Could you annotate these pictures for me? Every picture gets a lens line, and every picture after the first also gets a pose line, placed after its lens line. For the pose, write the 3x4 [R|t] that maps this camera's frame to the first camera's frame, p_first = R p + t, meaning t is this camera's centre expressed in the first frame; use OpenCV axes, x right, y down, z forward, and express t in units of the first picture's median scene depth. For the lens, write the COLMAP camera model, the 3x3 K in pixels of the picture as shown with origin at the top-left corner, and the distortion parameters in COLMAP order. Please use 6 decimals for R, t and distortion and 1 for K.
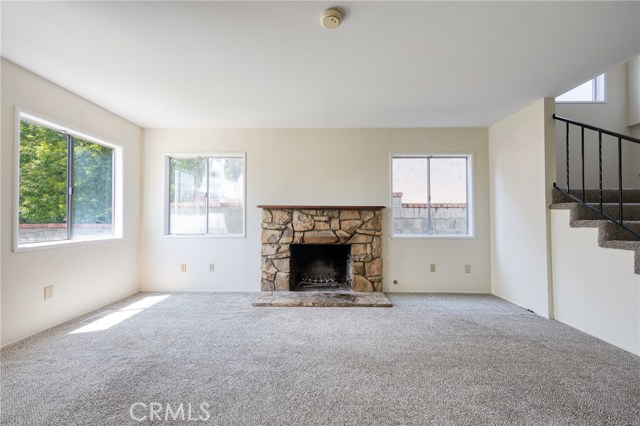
lens RADIAL K [[252.2, 0, 320.0], [0, 252.2, 213.0], [0, 0, 1]] dist [0.011768, -0.000018]
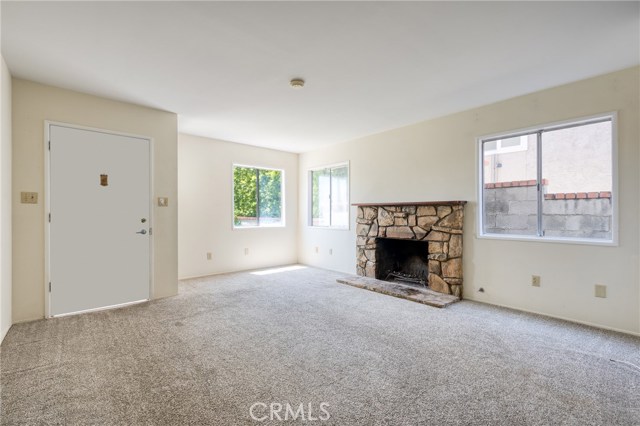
lens RADIAL K [[286.2, 0, 320.0], [0, 286.2, 213.0], [0, 0, 1]] dist [0.000171, -0.000036]
pose [[0.667825, -0.003119, -0.744312, 0.667700], [0.013858, 0.999870, 0.008243, 0.000300], [0.744190, -0.015820, 0.667781, -0.039118]]
